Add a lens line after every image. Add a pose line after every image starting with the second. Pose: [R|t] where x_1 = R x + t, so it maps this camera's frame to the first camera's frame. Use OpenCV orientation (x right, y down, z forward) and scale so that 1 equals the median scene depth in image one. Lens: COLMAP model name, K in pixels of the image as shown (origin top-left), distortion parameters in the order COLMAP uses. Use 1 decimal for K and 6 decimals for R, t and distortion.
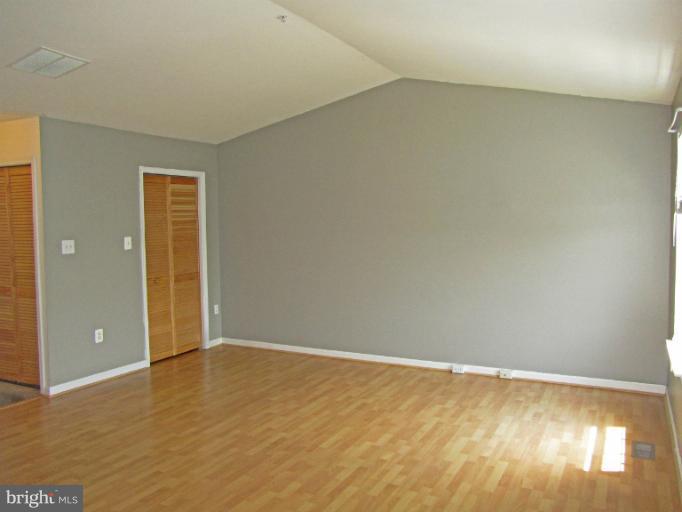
lens RADIAL K [[572.9, 0, 341.0], [0, 572.9, 256.0], [0, 0, 1]] dist [0.006553, 0.002415]
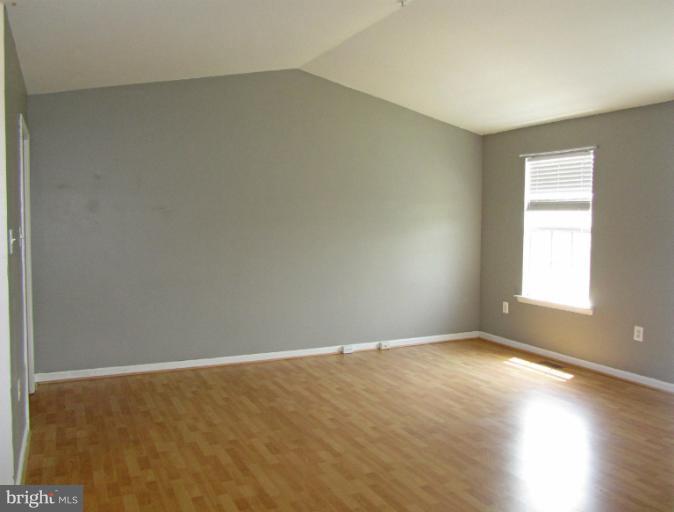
lens RADIAL K [[547.8, 0, 337.0], [0, 547.8, 256.0], [0, 0, 1]] dist [-0.002060, 0.001485]
pose [[0.580667, -0.028386, 0.813646, -0.839063], [0.027784, 0.999501, 0.015042, -0.009695], [-0.813667, 0.013872, 0.581166, 0.452040]]
